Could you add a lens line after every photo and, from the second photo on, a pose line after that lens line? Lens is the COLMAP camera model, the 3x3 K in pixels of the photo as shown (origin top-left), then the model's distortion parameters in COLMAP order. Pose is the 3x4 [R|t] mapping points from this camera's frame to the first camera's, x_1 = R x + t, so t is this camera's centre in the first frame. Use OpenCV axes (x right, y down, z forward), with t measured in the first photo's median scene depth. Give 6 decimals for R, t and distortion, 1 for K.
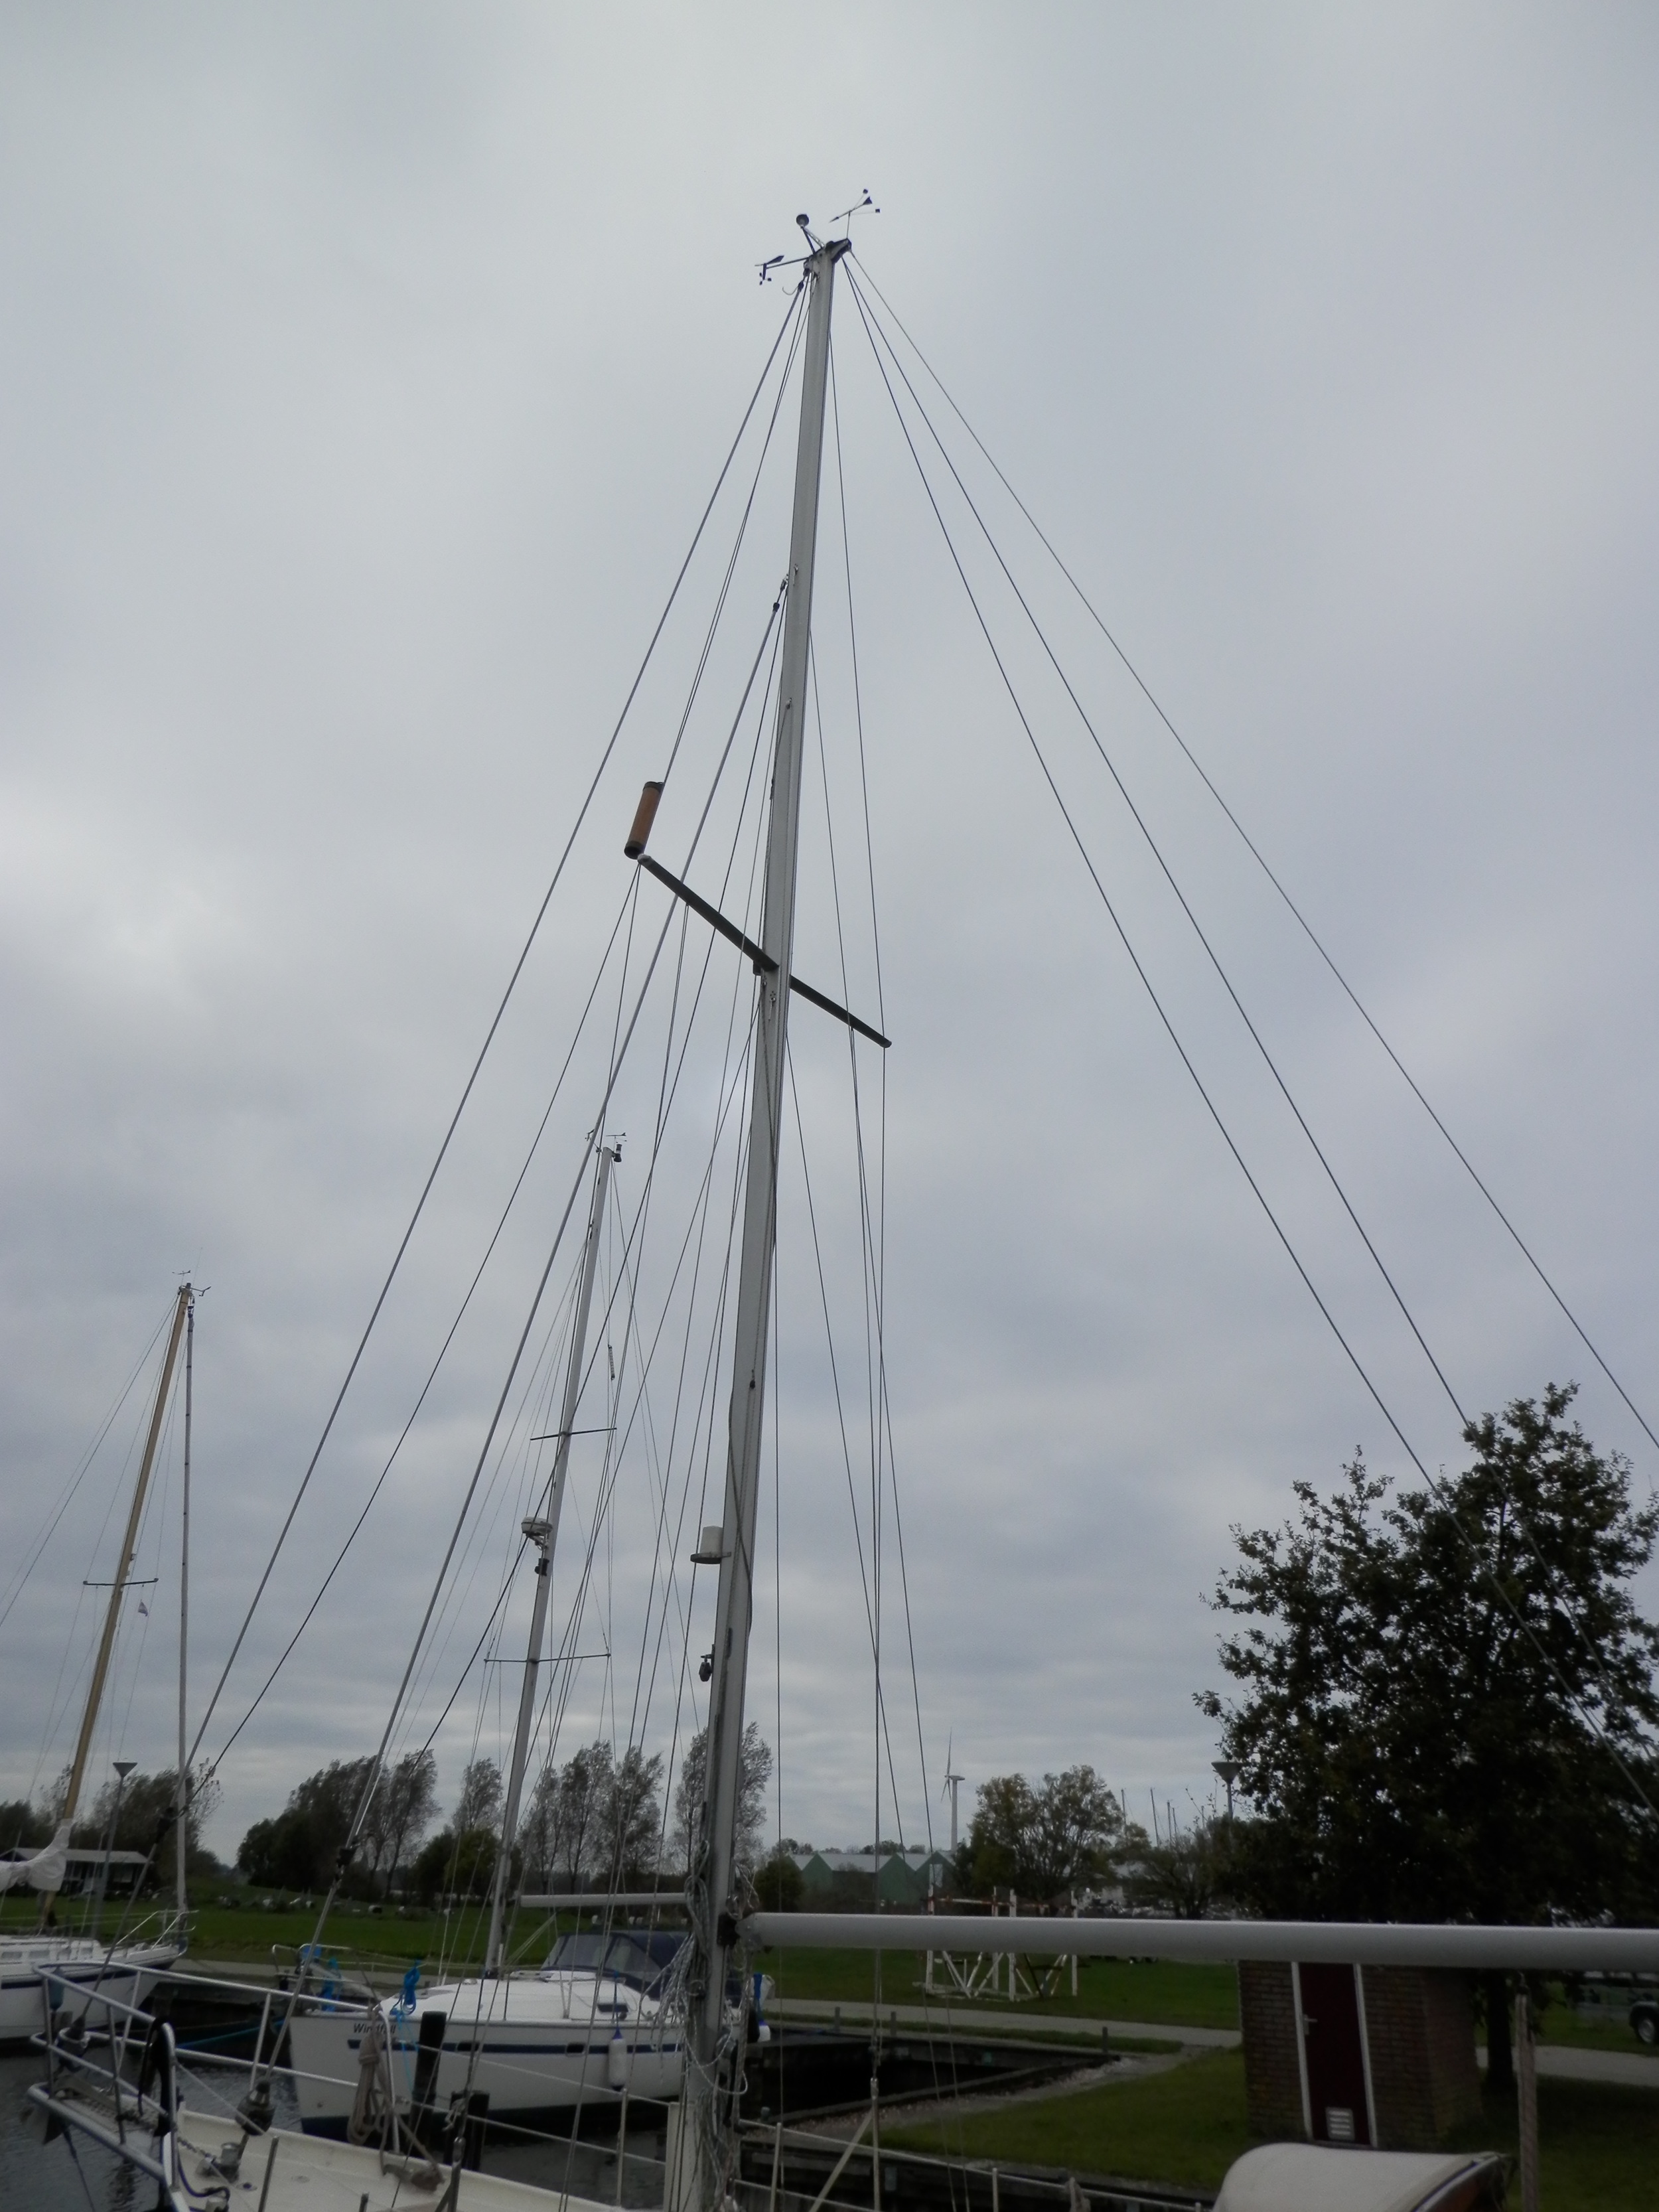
lens RADIAL K [[1644.4, 0, 840.5], [0, 1644.4, 1097.2], [0, 0, 1]] dist [0.006955, 0.002309]
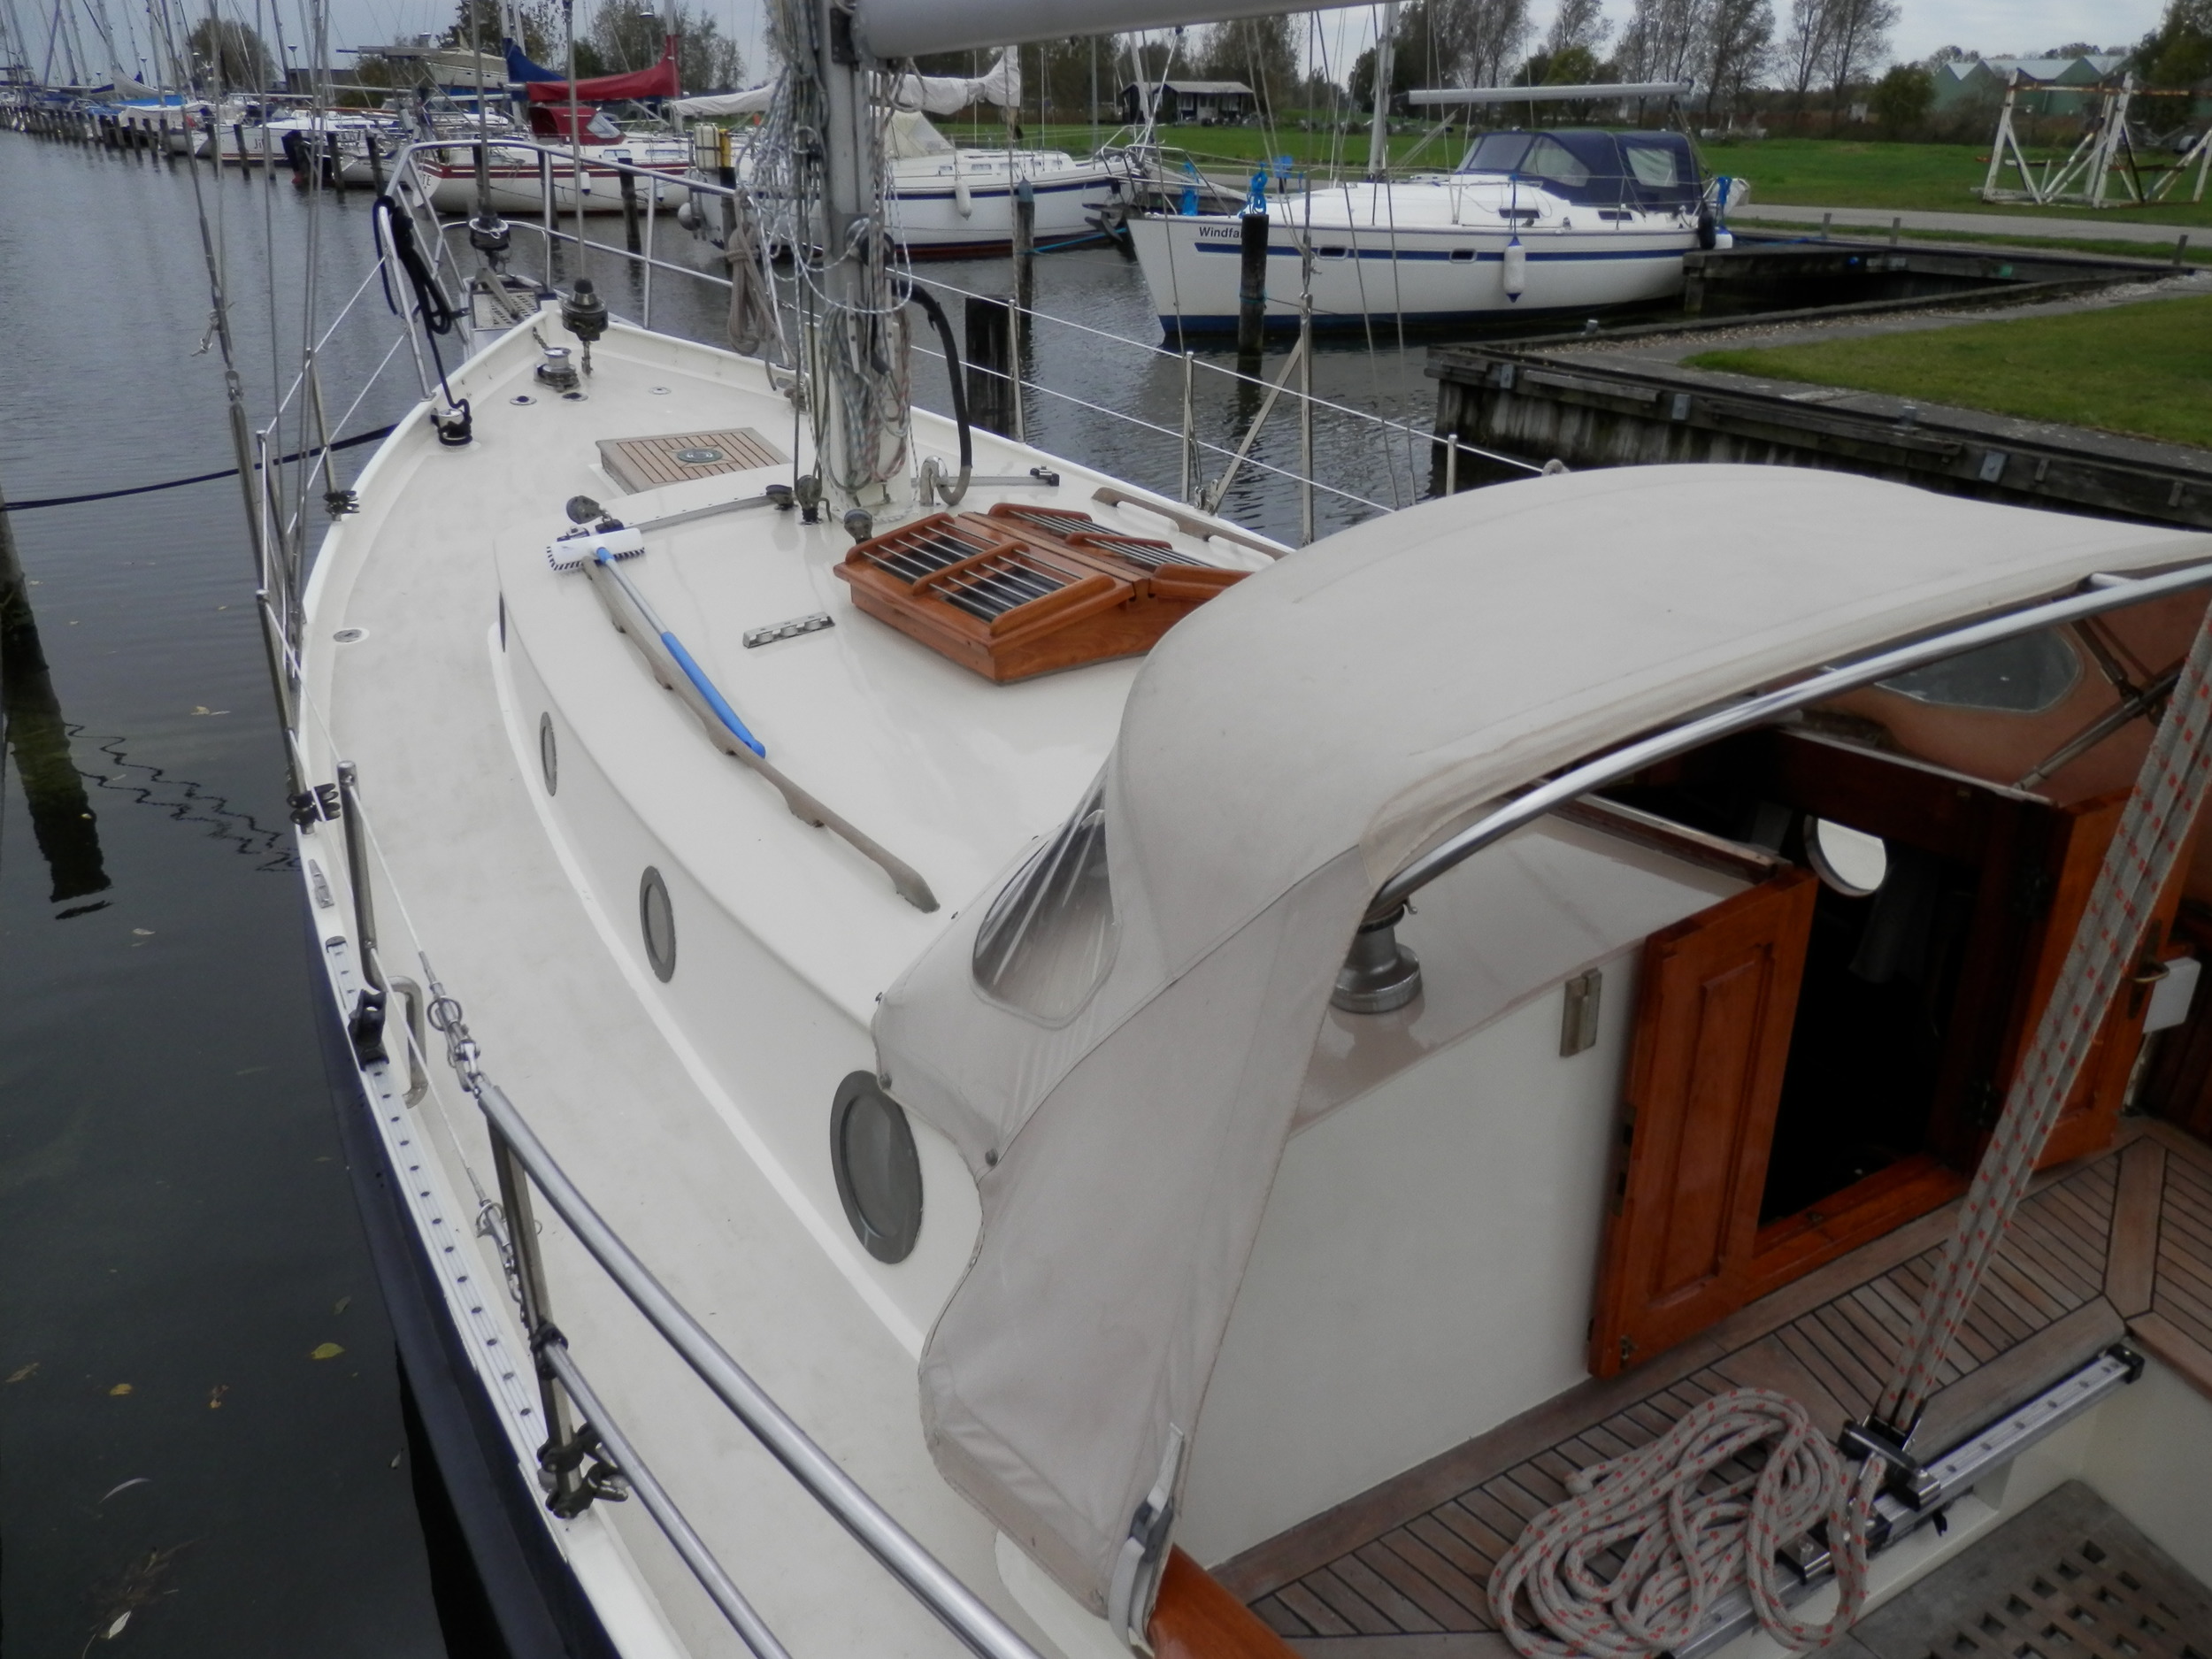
lens RADIAL K [[1644.4, 0, 1110.4], [0, 1644.4, 807.3], [0, 0, 1]] dist [0.006955, 0.002309]
pose [[0.890676, 0.152977, -0.428129, 0.091530], [0.218896, 0.681059, 0.698744, 0.109374], [0.398473, -0.716070, 0.573117, 0.187405]]
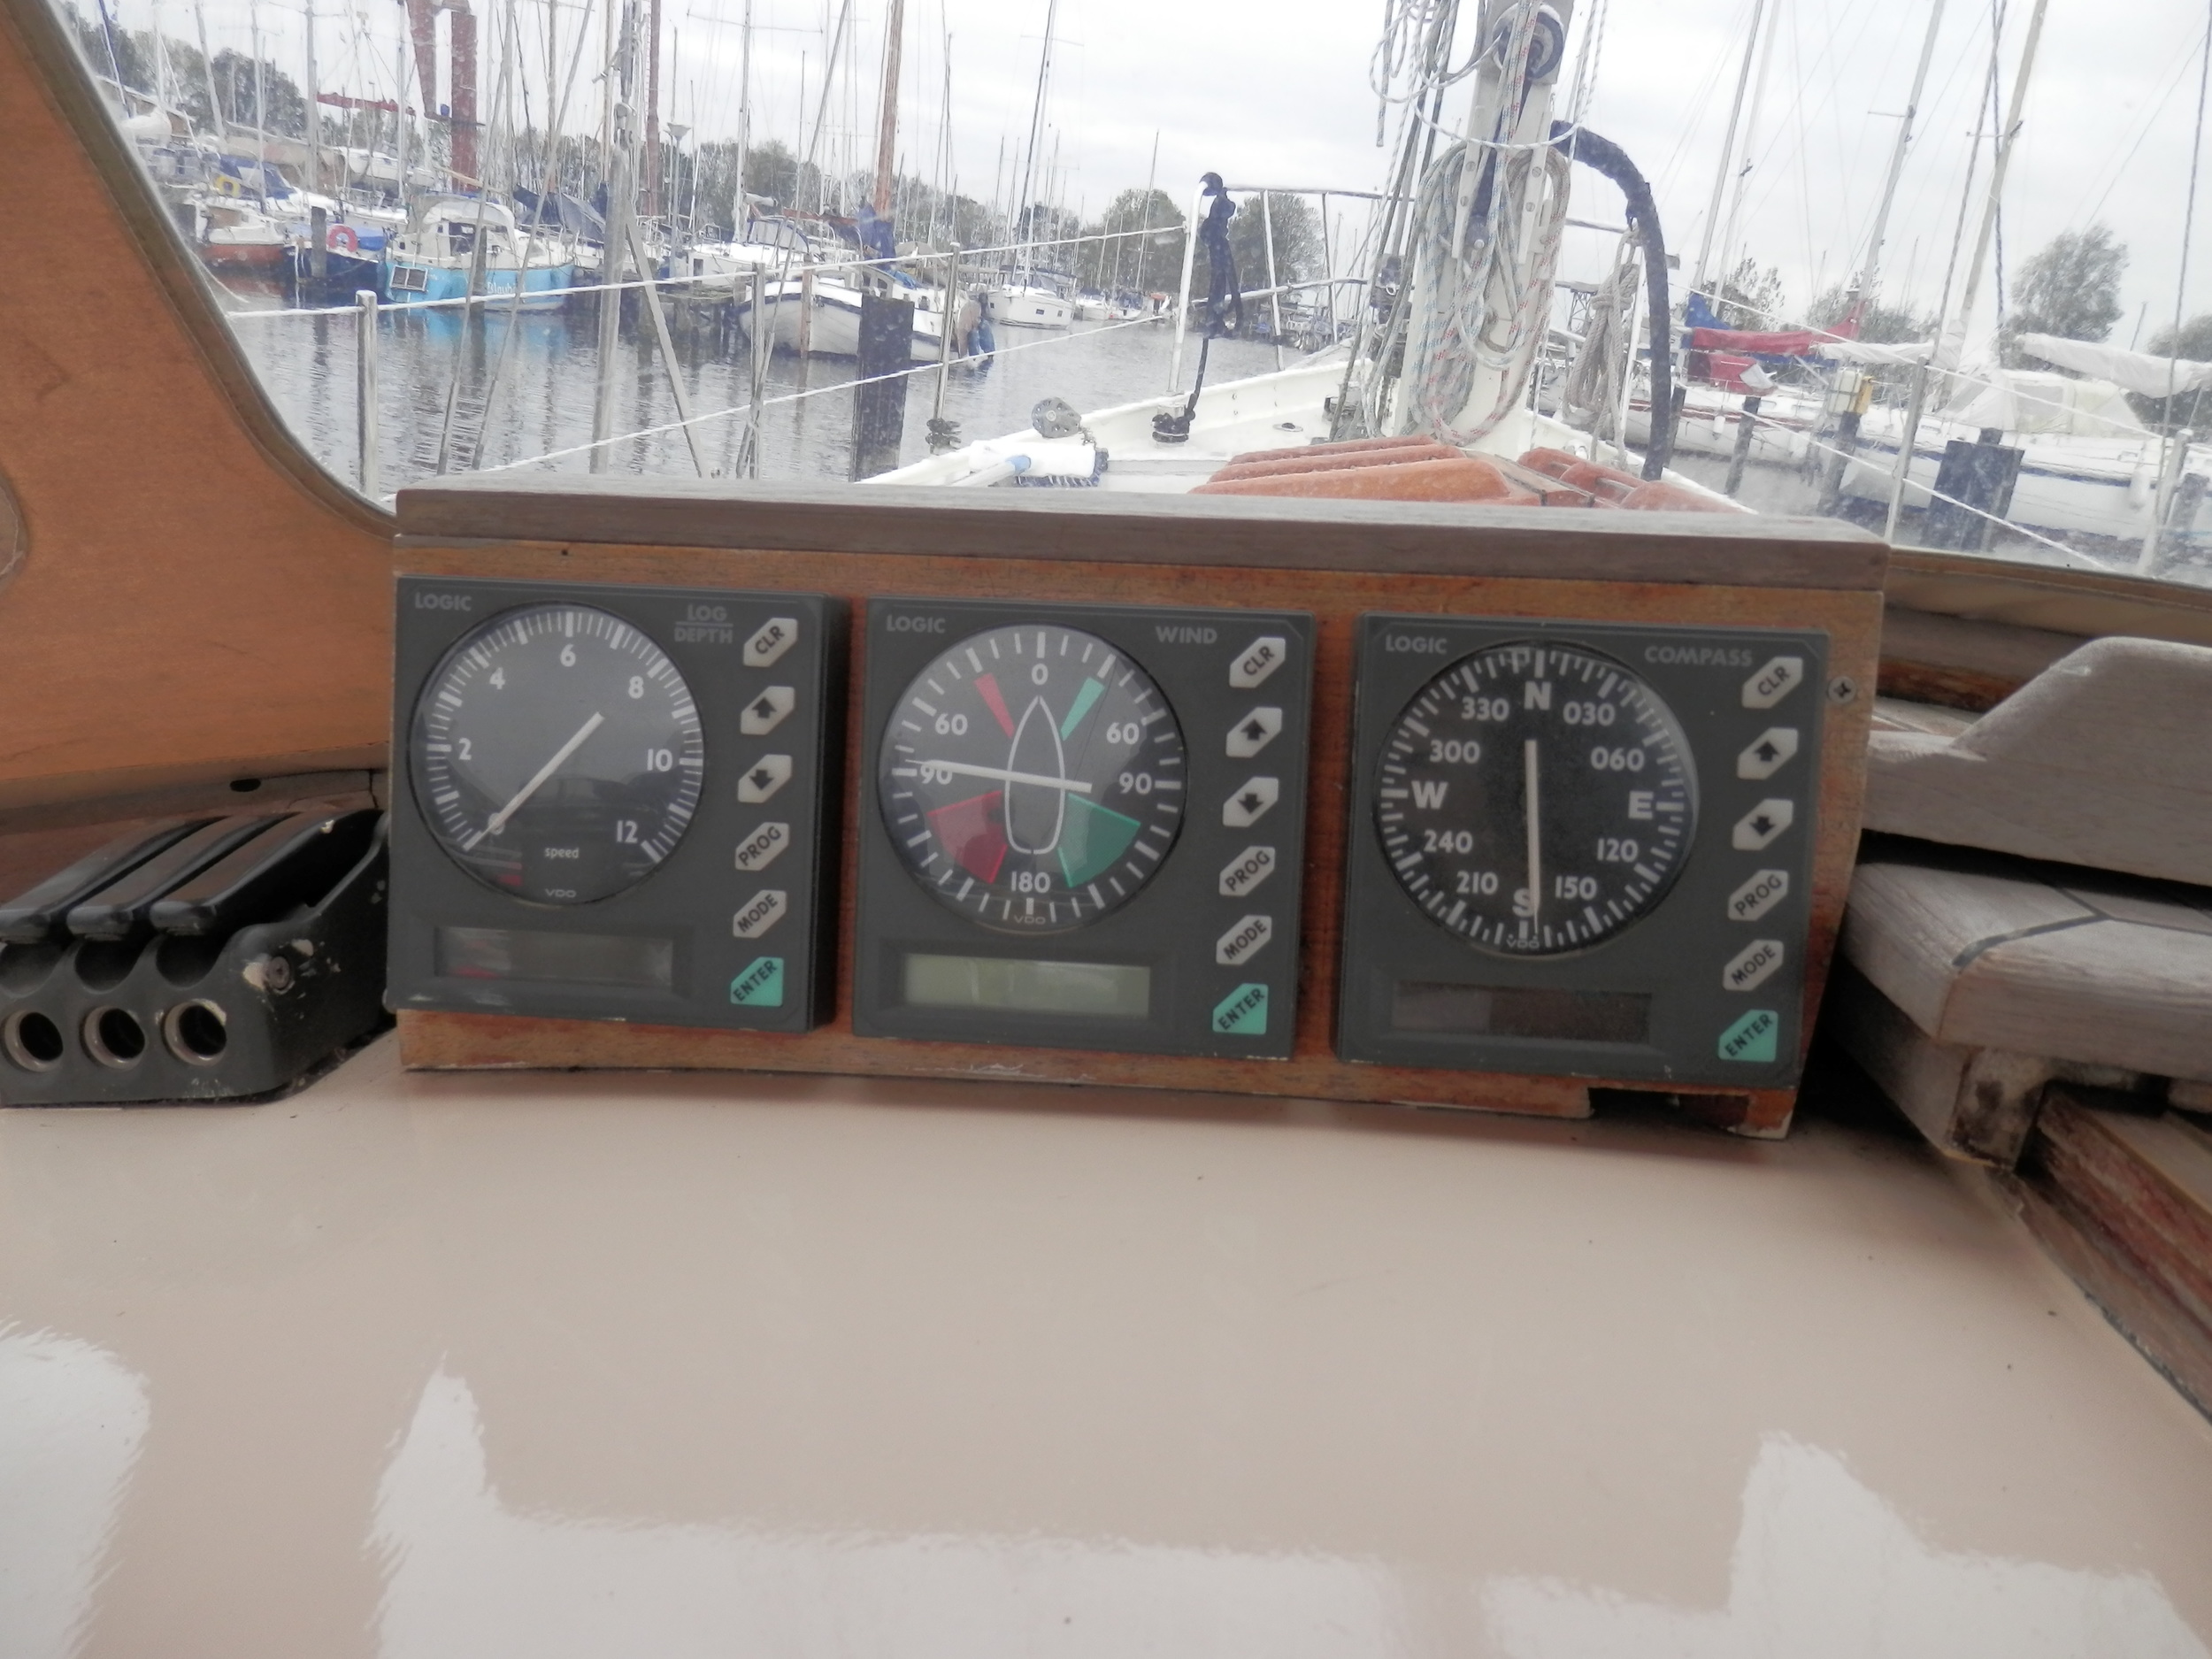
lens RADIAL K [[1644.4, 0, 1133.7], [0, 1644.4, 816.3], [0, 0, 1]] dist [0.006955, 0.002309]
pose [[0.427987, 0.282905, -0.858366, 0.076019], [0.295714, 0.853634, 0.428791, 0.180575], [0.854038, -0.437348, 0.281686, 0.253265]]
